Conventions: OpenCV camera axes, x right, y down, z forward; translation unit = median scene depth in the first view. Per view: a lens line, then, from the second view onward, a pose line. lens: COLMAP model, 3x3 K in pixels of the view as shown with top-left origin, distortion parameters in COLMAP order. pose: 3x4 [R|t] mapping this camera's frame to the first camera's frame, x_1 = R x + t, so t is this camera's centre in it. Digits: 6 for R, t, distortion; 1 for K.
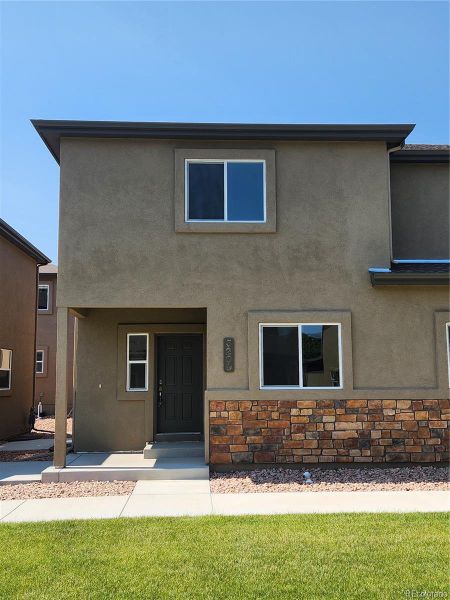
lens RADIAL K [[638.5, 0, 224.6], [0, 638.5, 299.0], [0, 0, 1]] dist [0.096305, 0.000000]
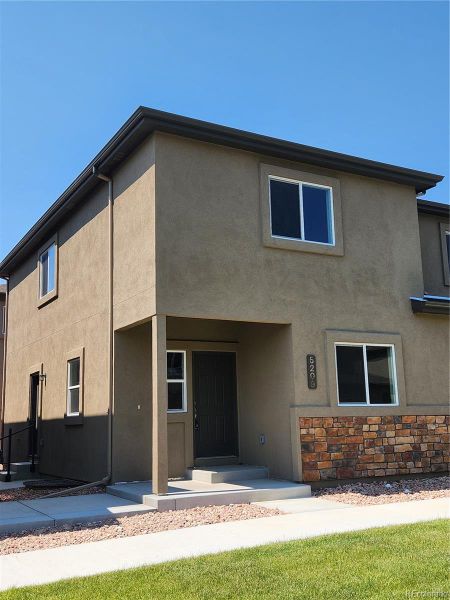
lens RADIAL K [[638.5, 0, 225.0], [0, 638.5, 301.0], [0, 0, 1]] dist [0.096305, 0.000000]
pose [[0.891388, 0.068376, 0.448053, -0.566861], [-0.040148, 0.996581, -0.072213, 0.053682], [-0.451459, 0.046382, 0.891085, 0.153622]]
